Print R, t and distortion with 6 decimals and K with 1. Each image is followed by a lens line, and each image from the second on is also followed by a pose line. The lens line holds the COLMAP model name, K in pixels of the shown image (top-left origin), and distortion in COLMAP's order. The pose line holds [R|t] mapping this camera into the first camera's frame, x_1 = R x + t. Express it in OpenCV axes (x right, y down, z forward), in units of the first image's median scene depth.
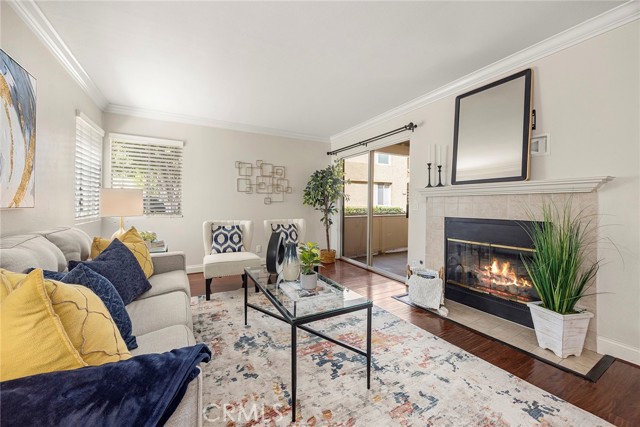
lens RADIAL K [[252.1, 0, 318.2], [0, 252.1, 206.3], [0, 0, 1]] dist [0.001887, 0.000156]
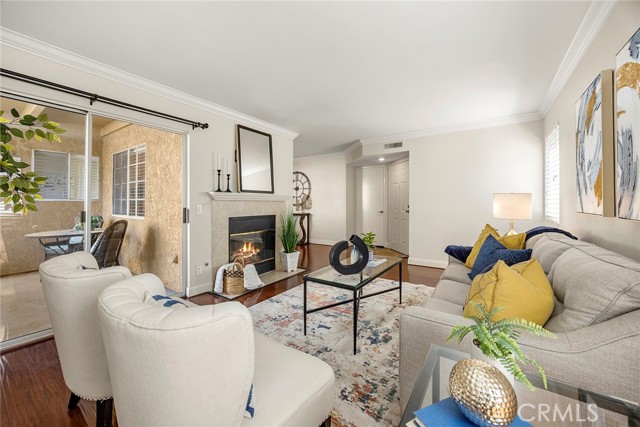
lens RADIAL K [[243.0, 0, 320.0], [0, 243.0, 213.5], [0, 0, 1]] dist [0.000777, 0.000102]
pose [[-0.454881, -0.037337, 0.889769, -0.909486], [0.009489, 0.998861, 0.046766, -0.034566], [-0.890502, 0.029716, -0.454008, 1.415959]]
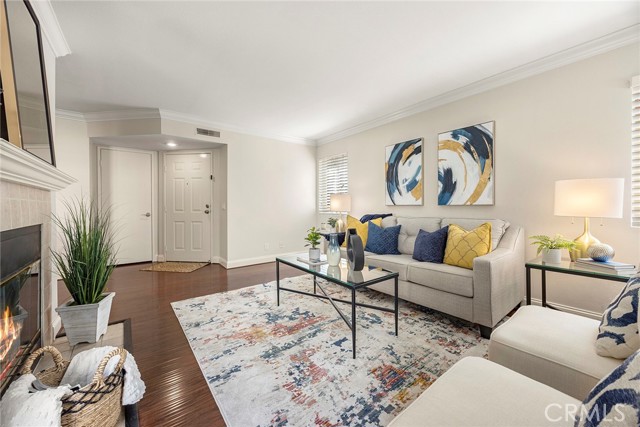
lens RADIAL K [[243.0, 0, 320.0], [0, 243.0, 213.5], [0, 0, 1]] dist [0.000777, 0.000102]
pose [[-0.988425, 0.010837, -0.151325, 0.104089], [0.005058, 0.999245, 0.038522, 0.002162], [0.151628, 0.037310, -0.987733, 1.746823]]
